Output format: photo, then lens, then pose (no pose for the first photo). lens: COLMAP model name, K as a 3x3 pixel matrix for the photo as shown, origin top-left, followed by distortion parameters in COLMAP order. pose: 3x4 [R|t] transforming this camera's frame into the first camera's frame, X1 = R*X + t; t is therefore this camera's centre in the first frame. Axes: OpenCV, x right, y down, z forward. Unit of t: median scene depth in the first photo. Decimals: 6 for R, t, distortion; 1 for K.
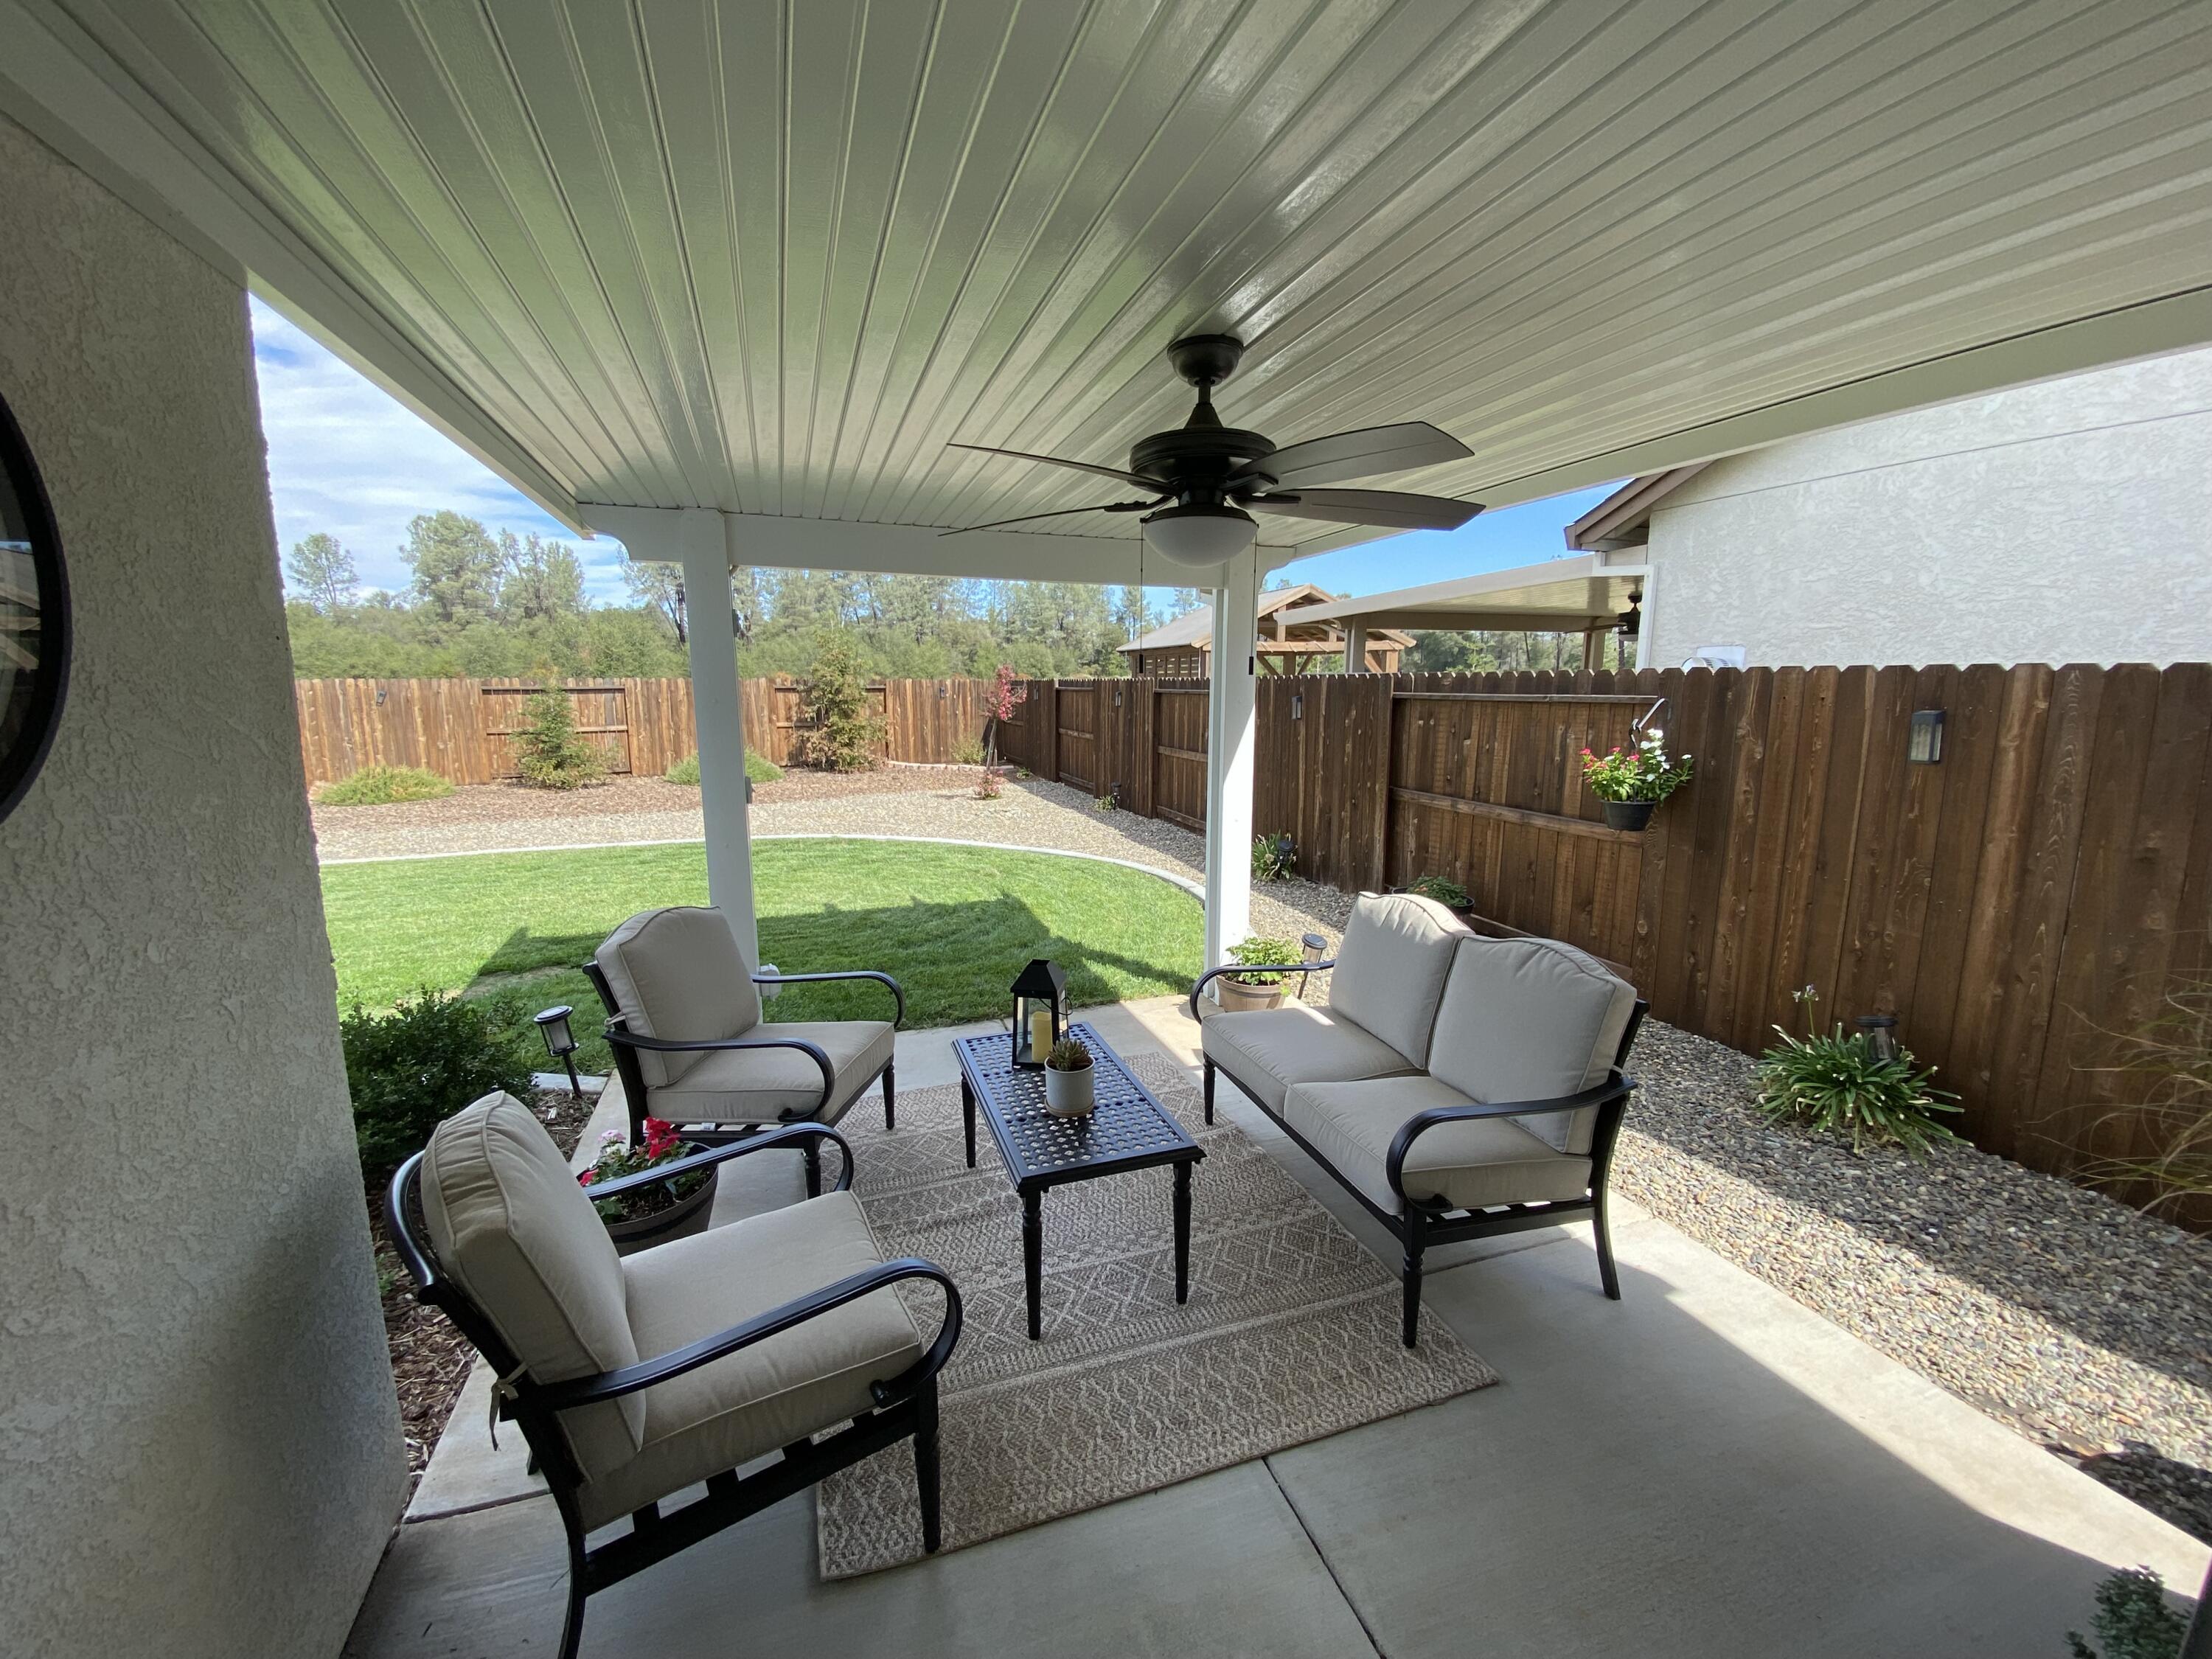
lens RADIAL K [[889.8, 0, 1106.7], [0, 889.8, 824.3], [0, 0, 1]] dist [0.053034, -0.037910]
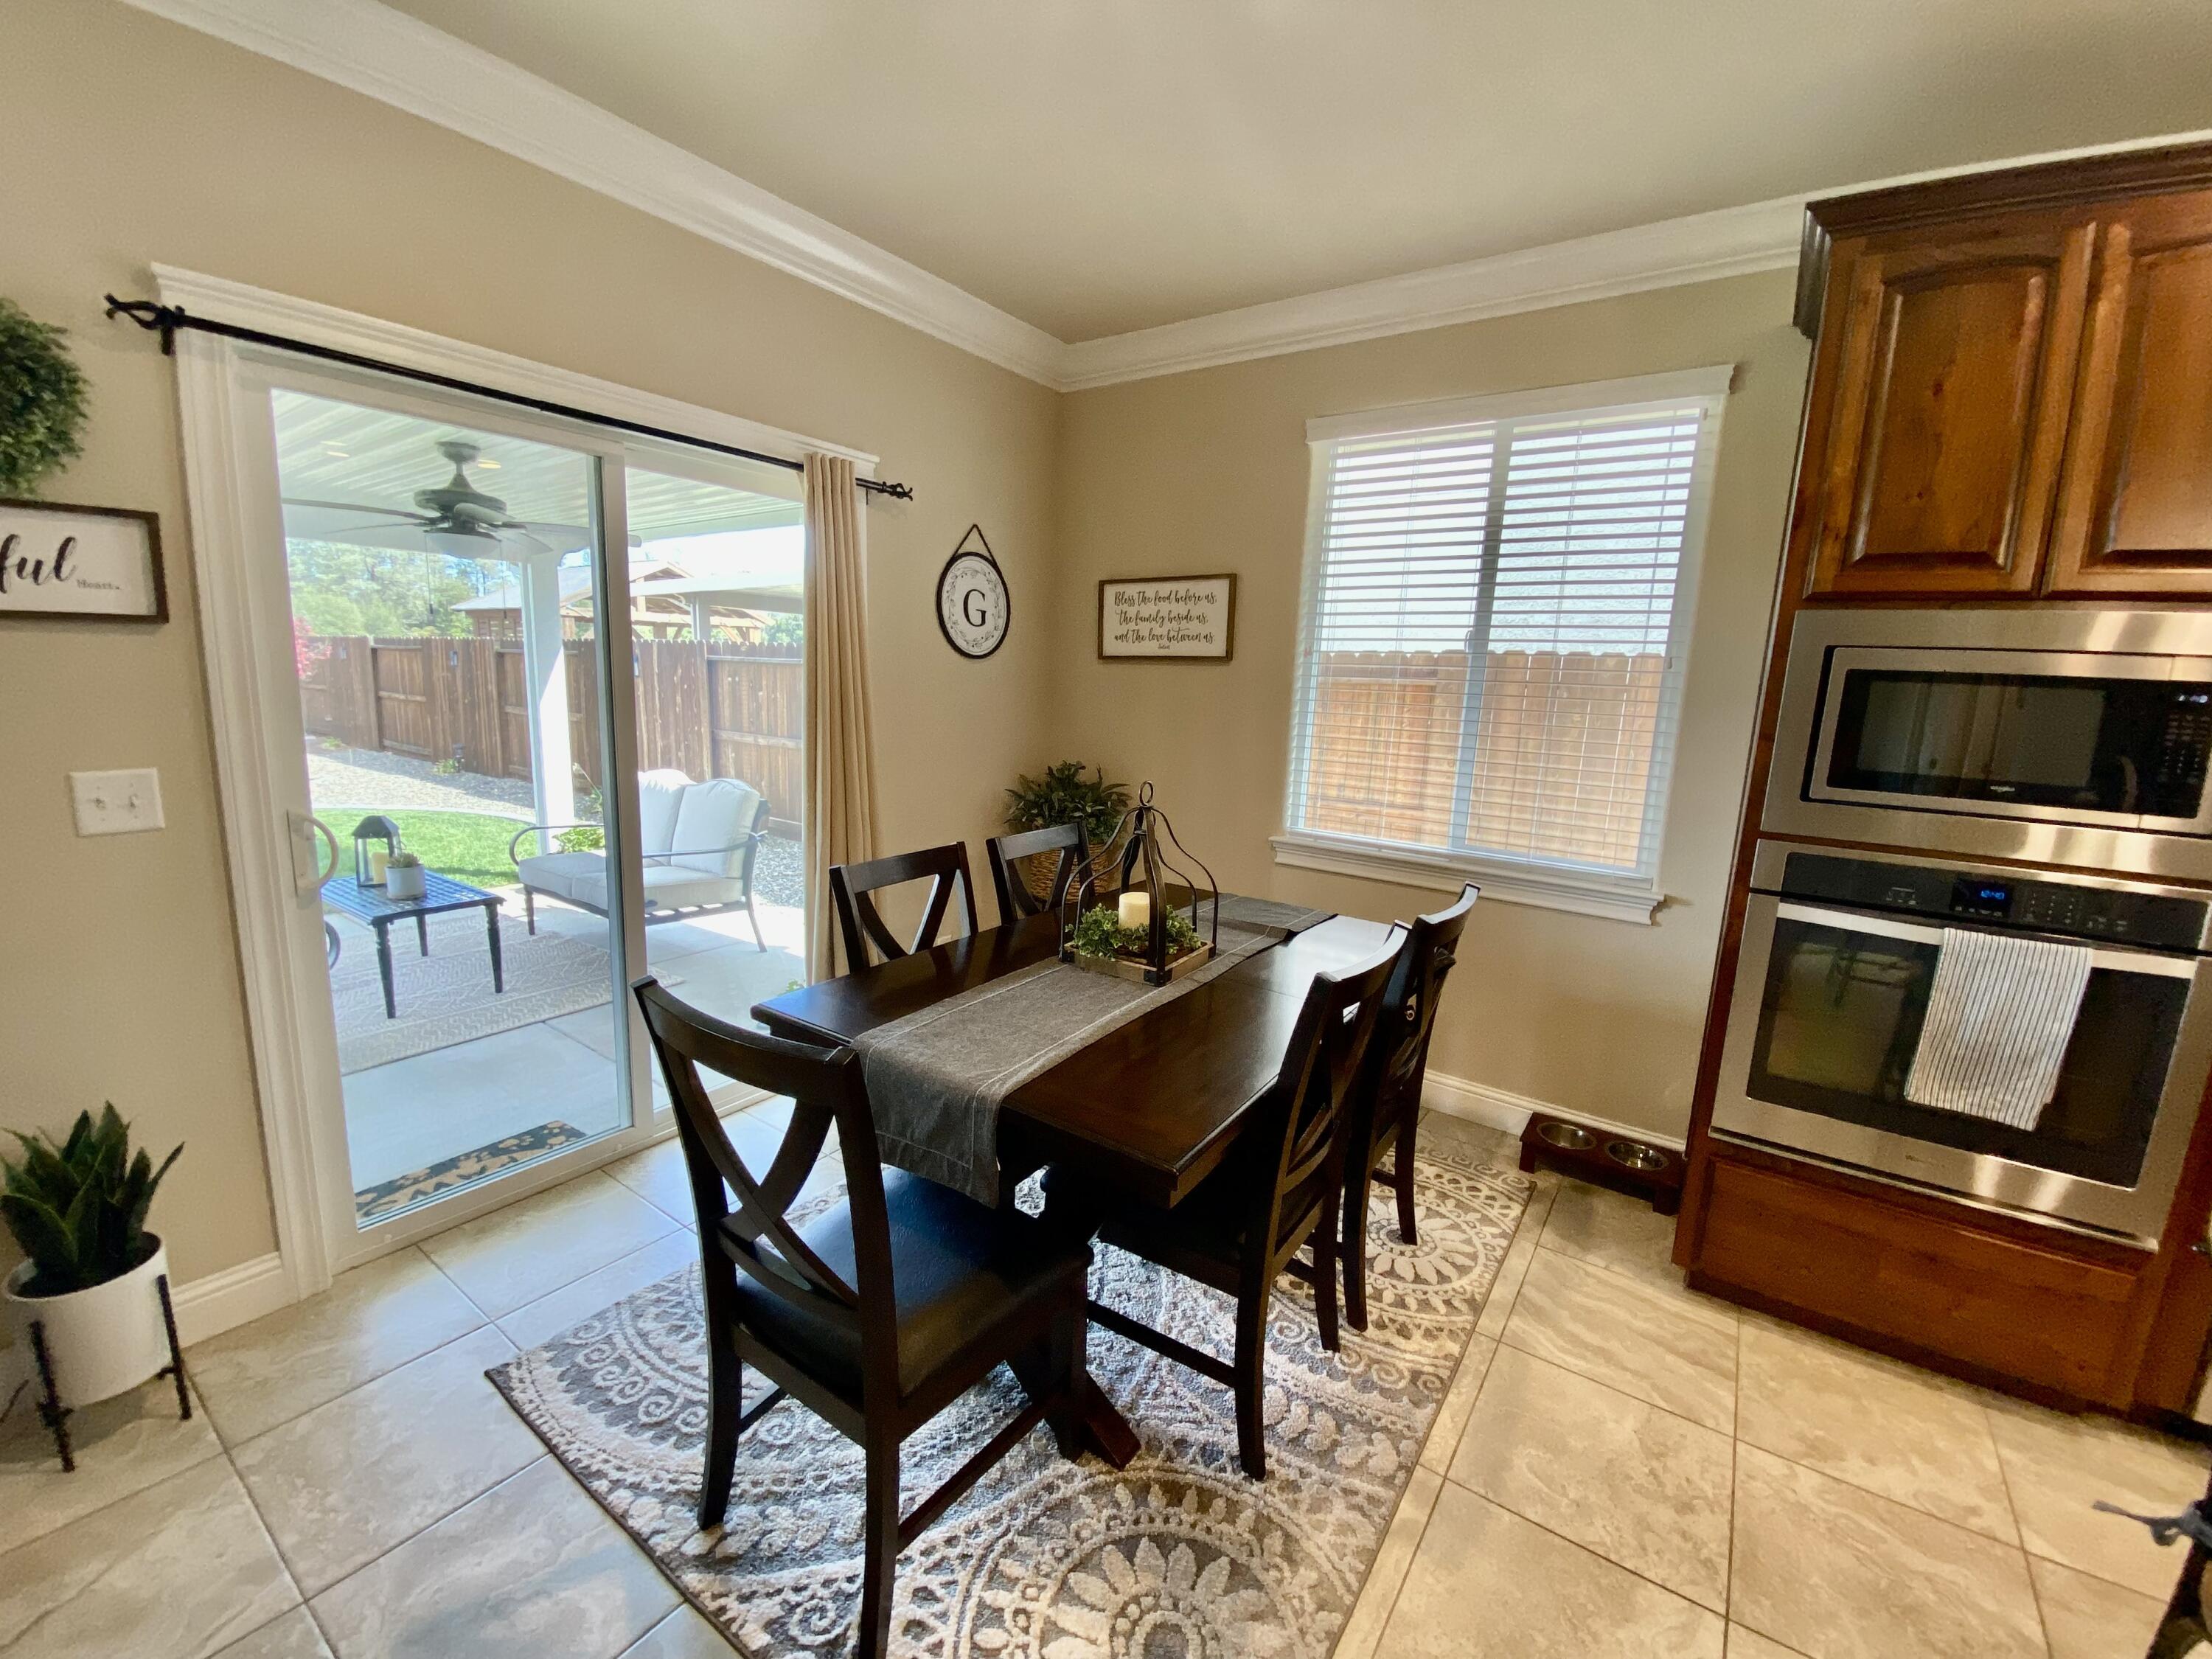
lens RADIAL K [[901.3, 0, 1102.8], [0, 901.3, 828.7], [0, 0, 1]] dist [0.016310, -0.018188]
pose [[0.815299, -0.070604, 0.574720, 0.007675], [0.057273, 0.997504, 0.041294, 0.031928], [-0.576201, -0.000751, 0.817308, -0.154246]]
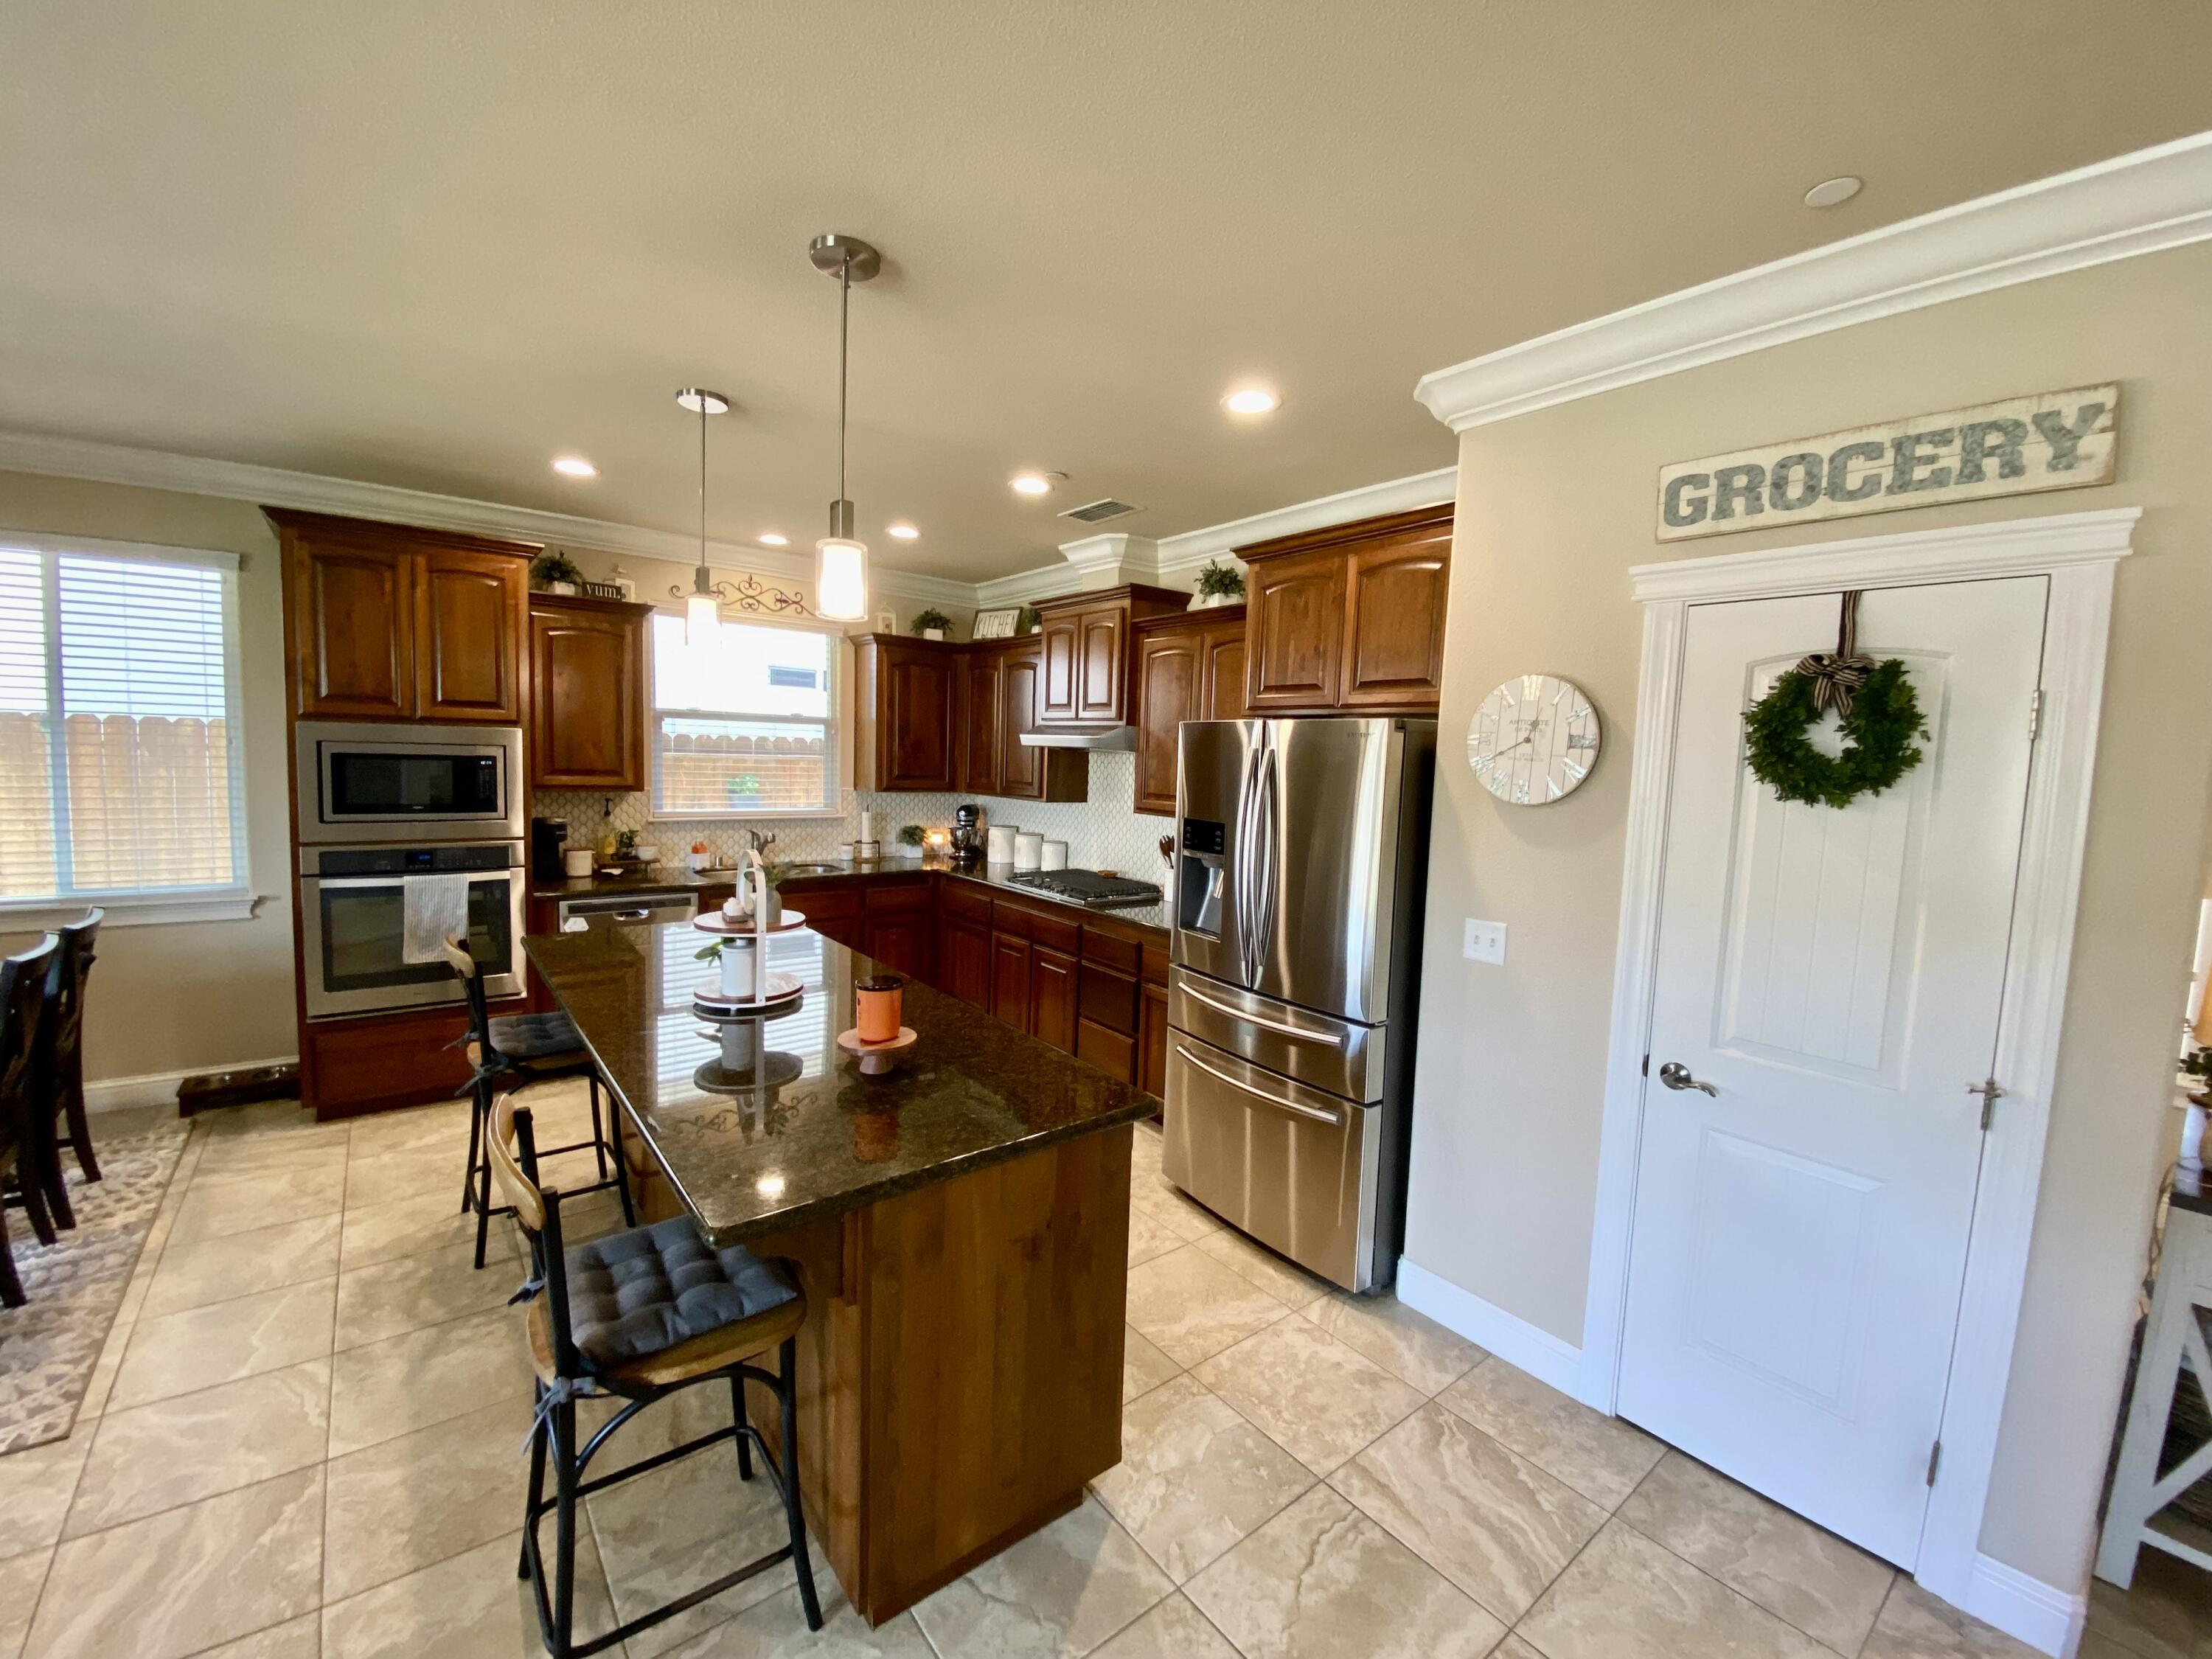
lens RADIAL K [[901.3, 0, 1102.8], [0, 901.3, 828.7], [0, 0, 1]] dist [0.016310, -0.018188]
pose [[-0.325660, -0.097688, 0.940427, -0.111340], [0.114207, 0.983301, 0.141690, 0.030445], [-0.938564, 0.153546, -0.309065, -0.217386]]
